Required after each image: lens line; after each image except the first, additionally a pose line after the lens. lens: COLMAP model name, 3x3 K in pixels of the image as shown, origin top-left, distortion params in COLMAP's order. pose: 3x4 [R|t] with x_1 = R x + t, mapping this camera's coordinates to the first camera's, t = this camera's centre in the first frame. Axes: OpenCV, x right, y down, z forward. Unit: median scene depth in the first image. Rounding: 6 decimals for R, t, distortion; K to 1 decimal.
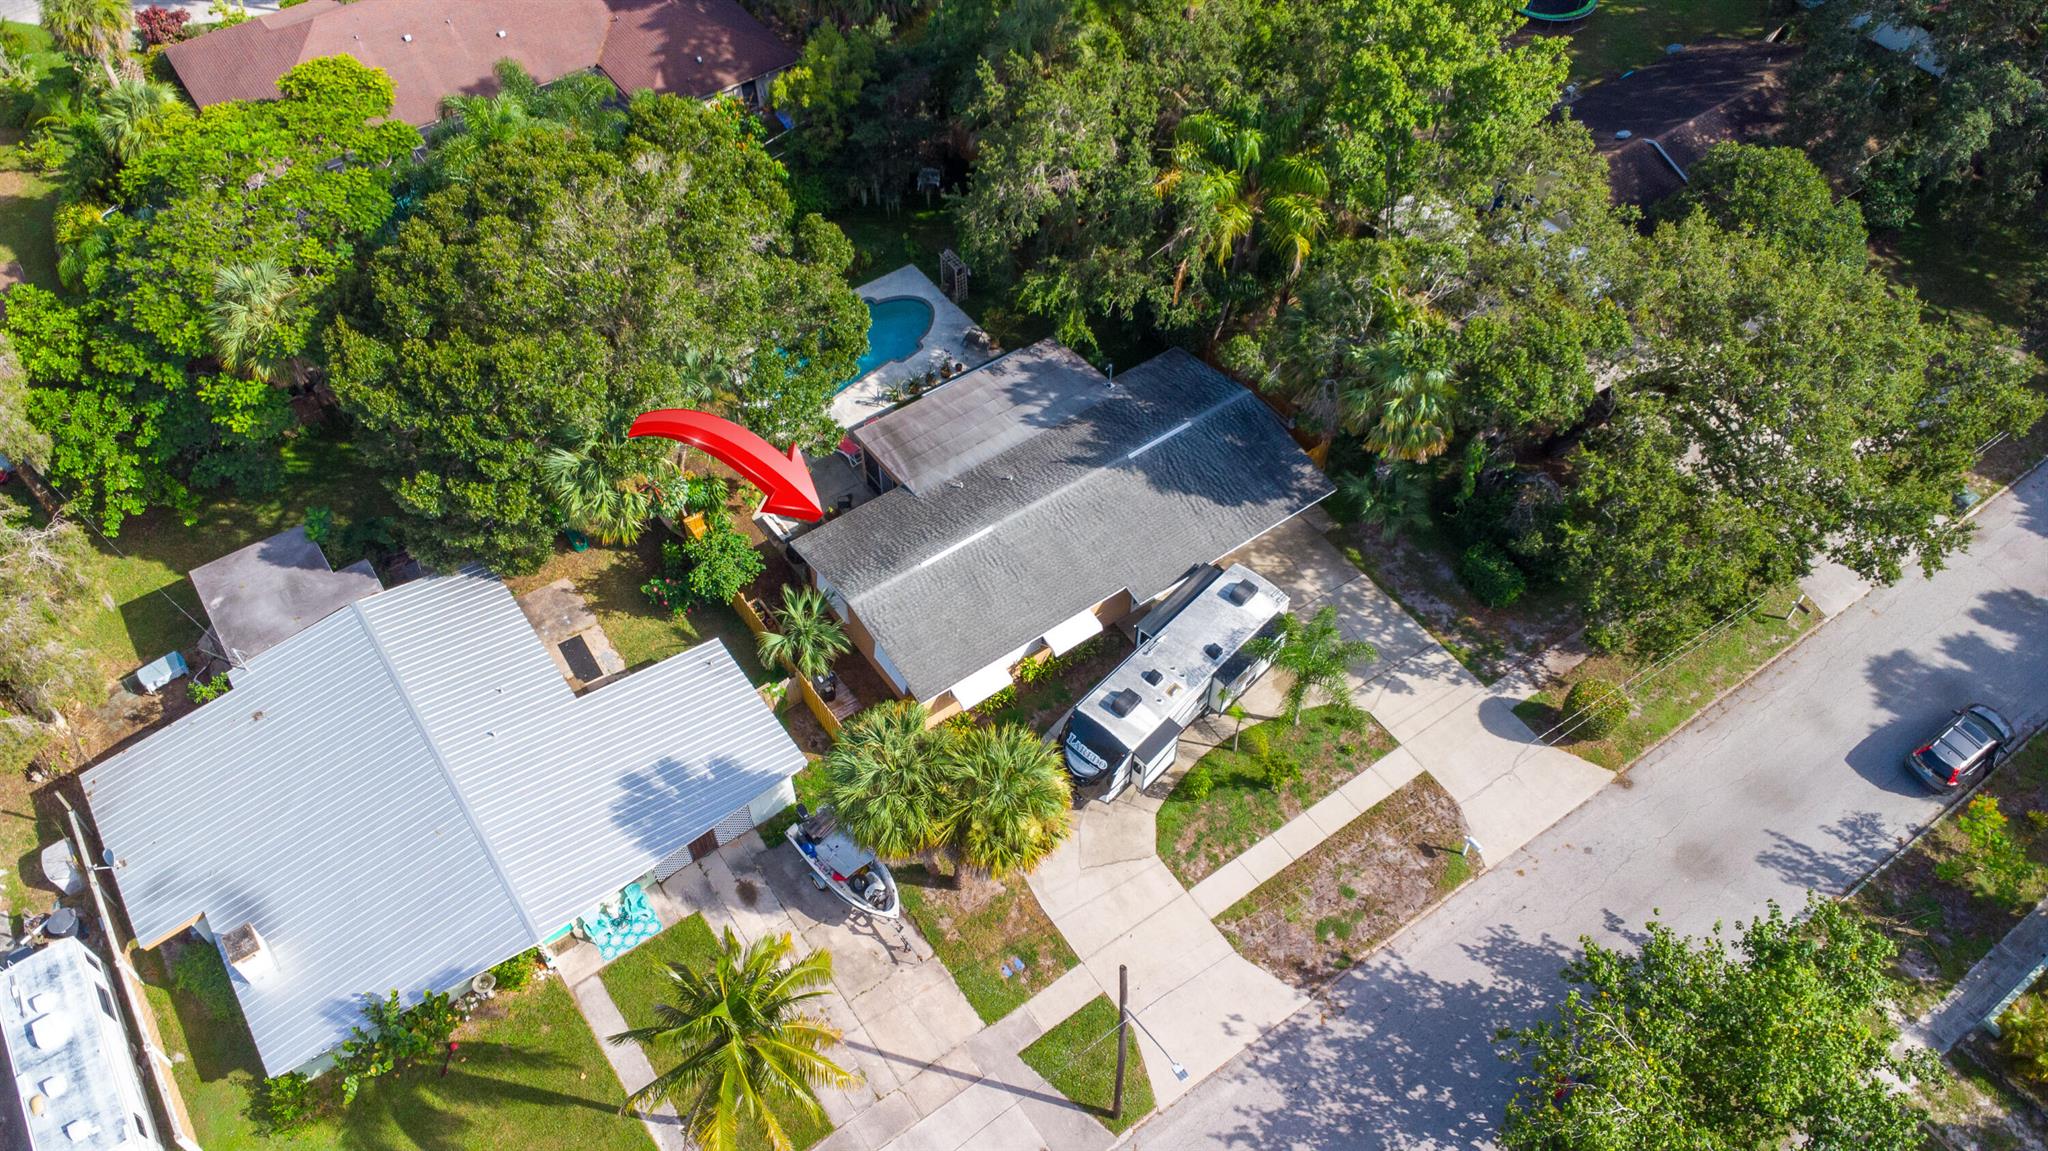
lens RADIAL K [[1490.2, 0, 1024.2], [0, 1490.2, 583.5], [0, 0, 1]] dist [0.028134, -0.035798]
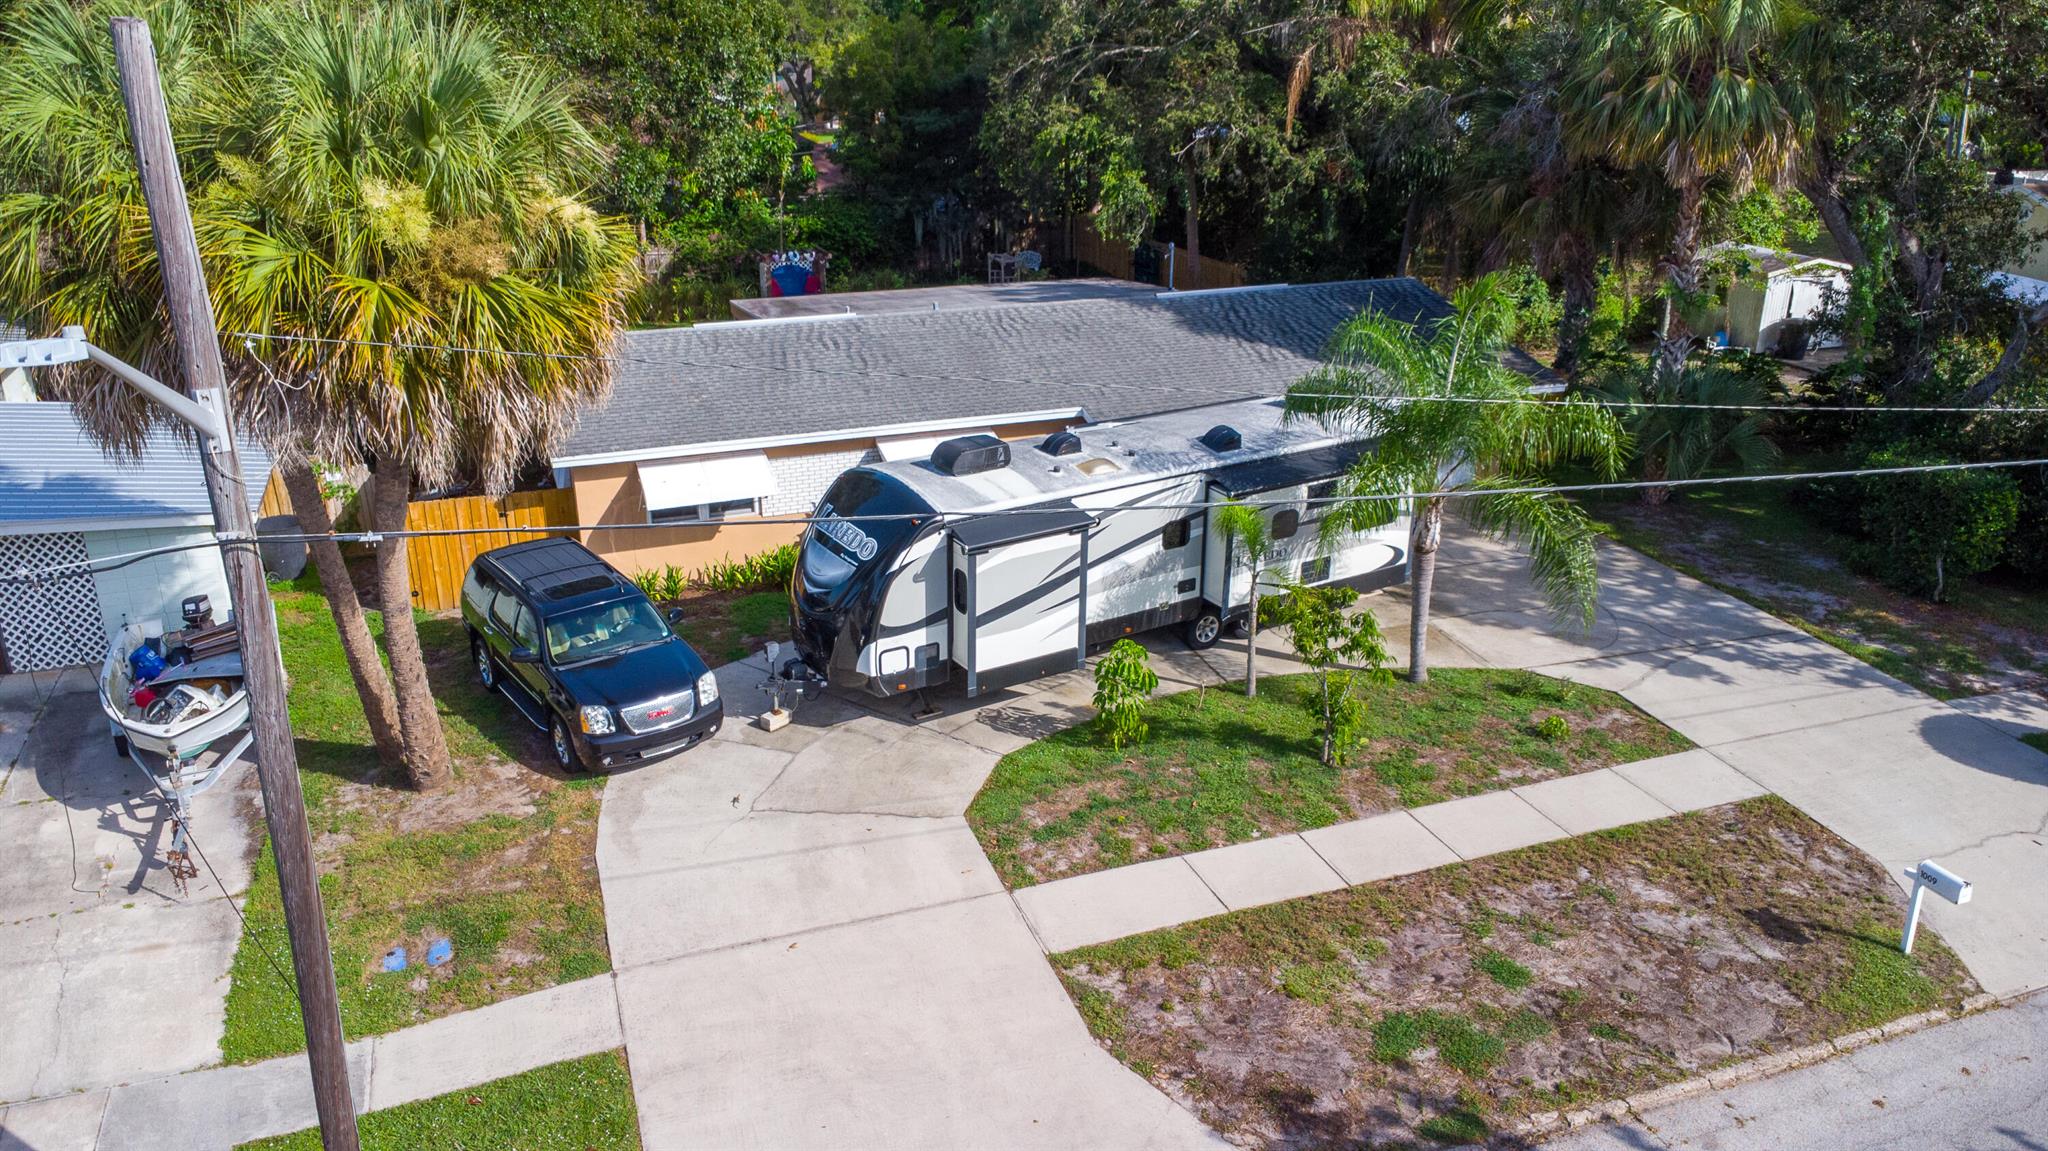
lens RADIAL K [[1490.2, 0, 1019.5], [0, 1490.2, 579.8], [0, 0, 1]] dist [0.028134, -0.035798]
pose [[0.965724, 0.096279, -0.241055, 0.183874], [-0.202597, 0.860133, -0.468109, 0.299370], [0.162270, 0.500901, 0.850157, 0.665533]]
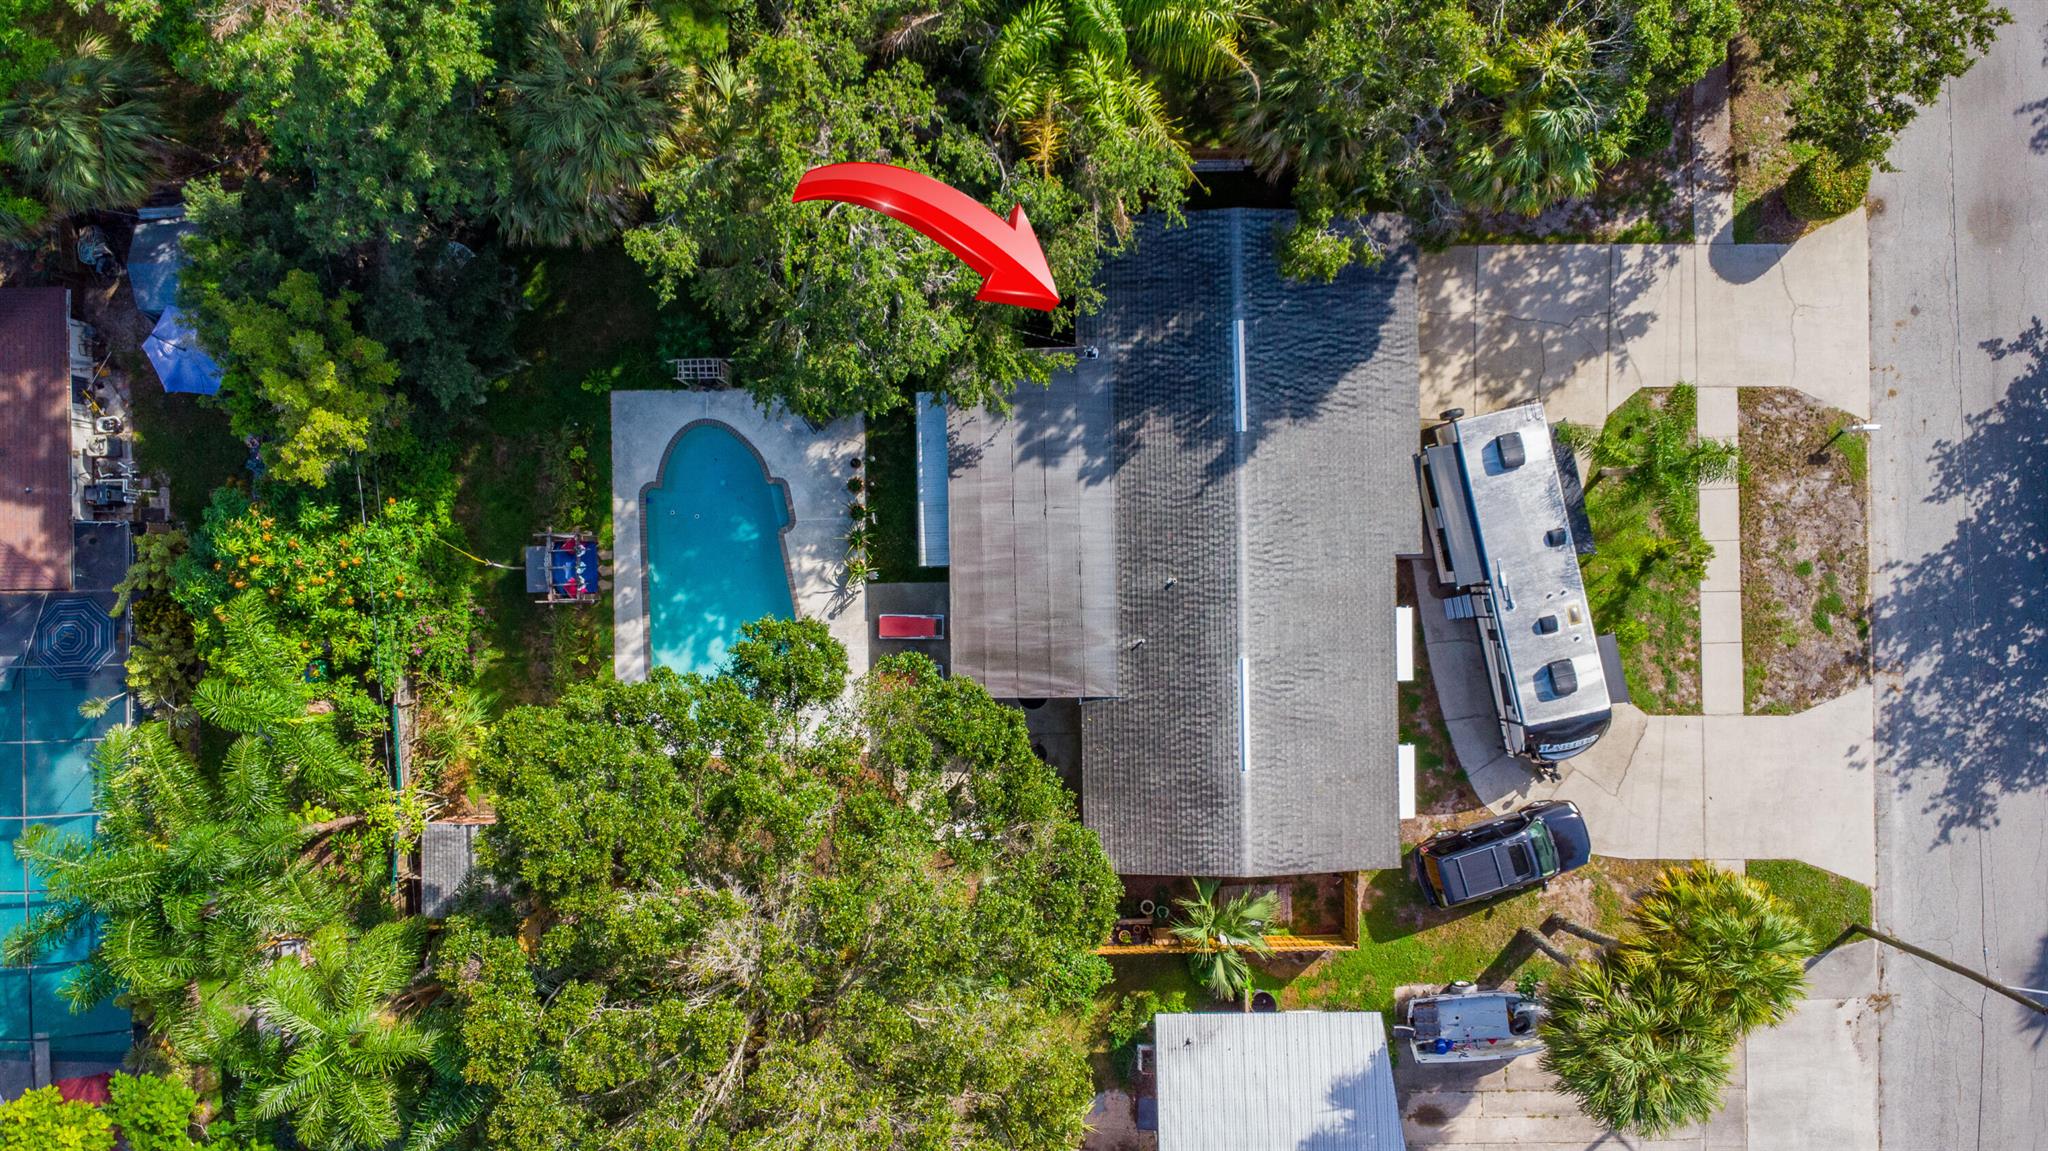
lens RADIAL K [[1490.2, 0, 1023.9], [0, 1490.2, 569.8], [0, 0, 1]] dist [0.028134, -0.035798]
pose [[0.569495, -0.821993, 0.001692, -0.053936], [0.640837, 0.445274, 0.625347, -0.655401], [-0.514784, -0.355048, 0.780345, 0.525975]]
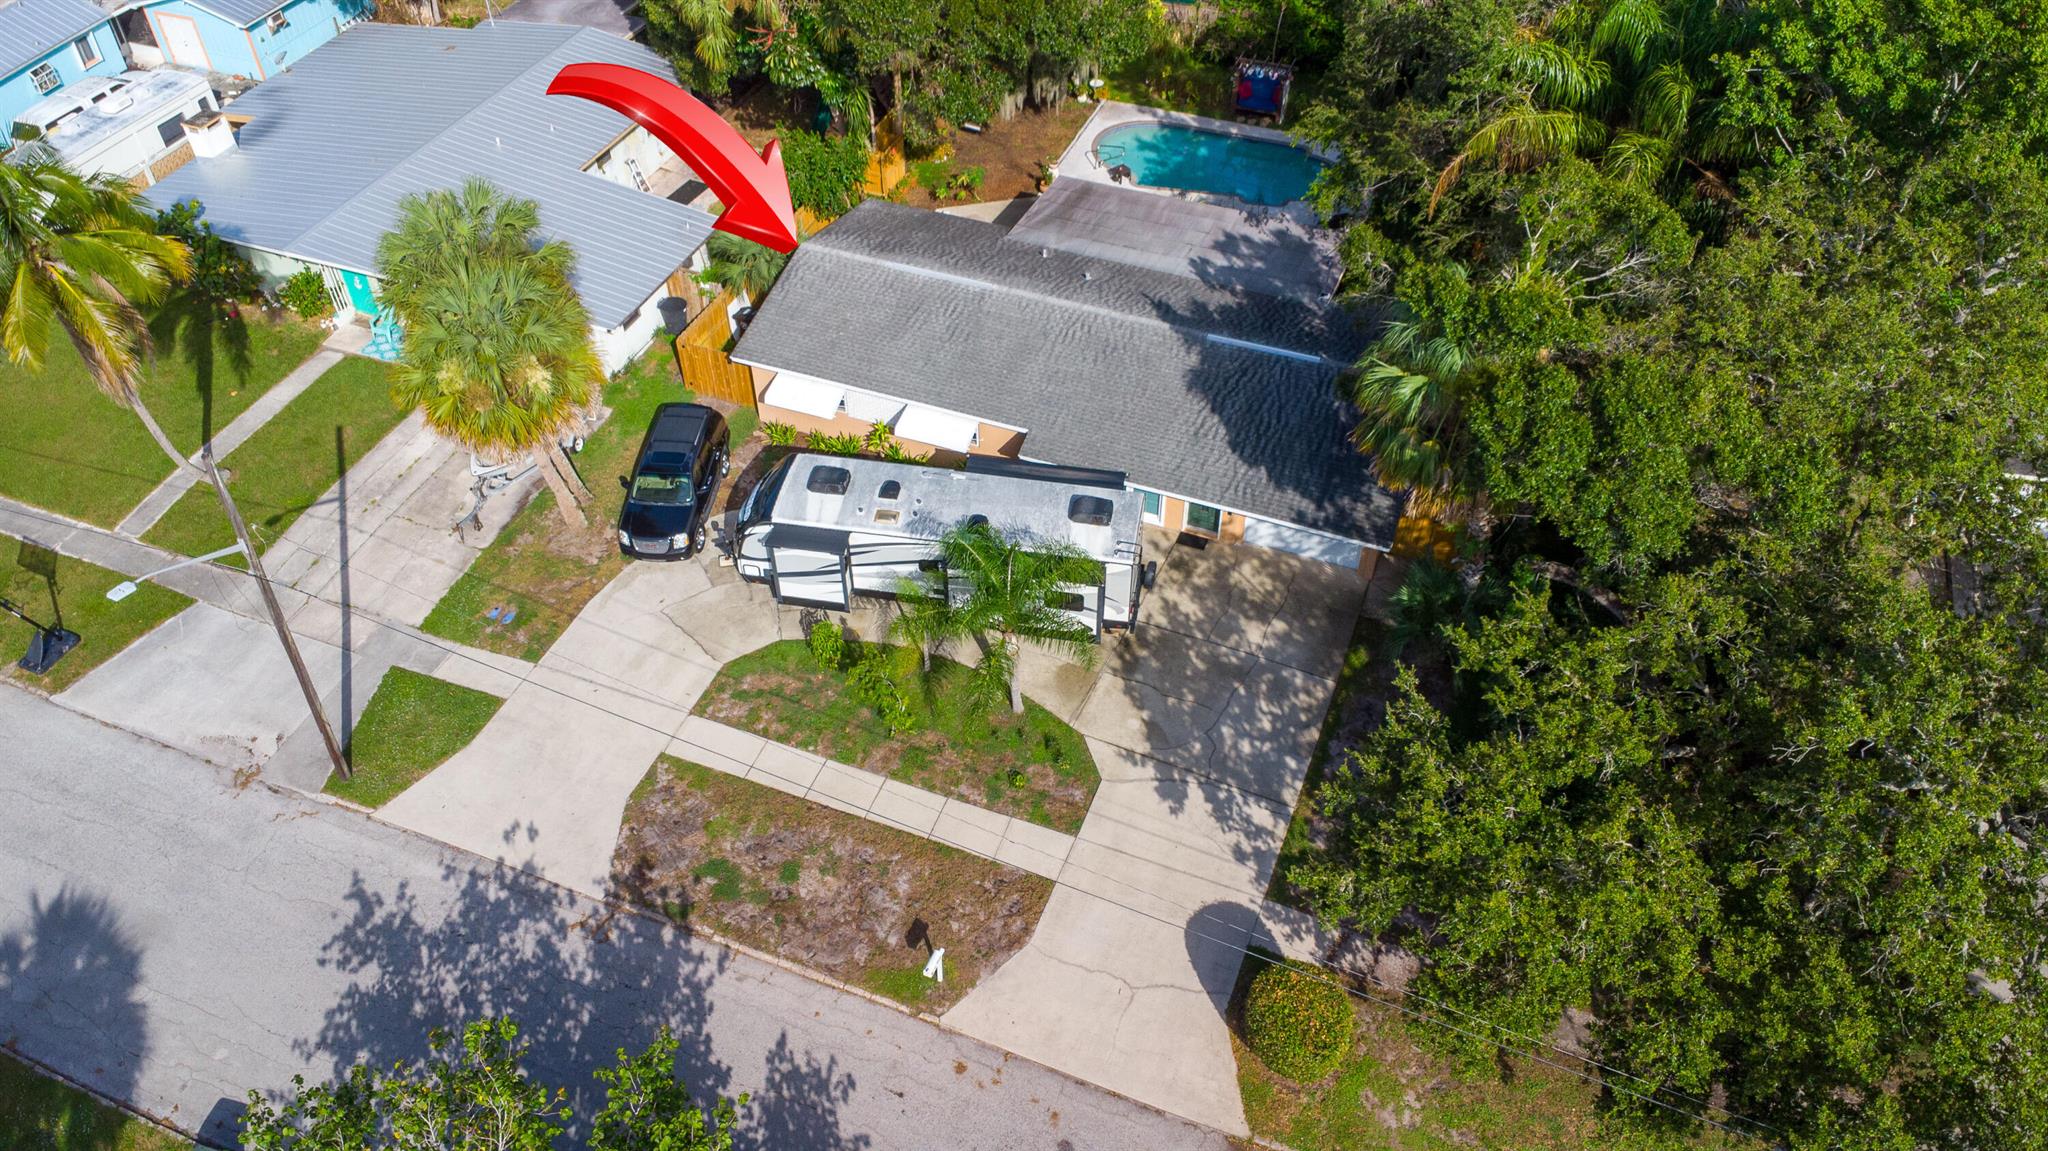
lens RADIAL K [[1490.2, 0, 1020.9], [0, 1490.2, 585.7], [0, 0, 1]] dist [0.028134, -0.035798]
pose [[0.544383, 0.593972, -0.592321, 0.579526], [-0.647594, 0.746405, 0.153303, -0.054280], [0.533169, 0.300128, 0.790983, 0.487082]]
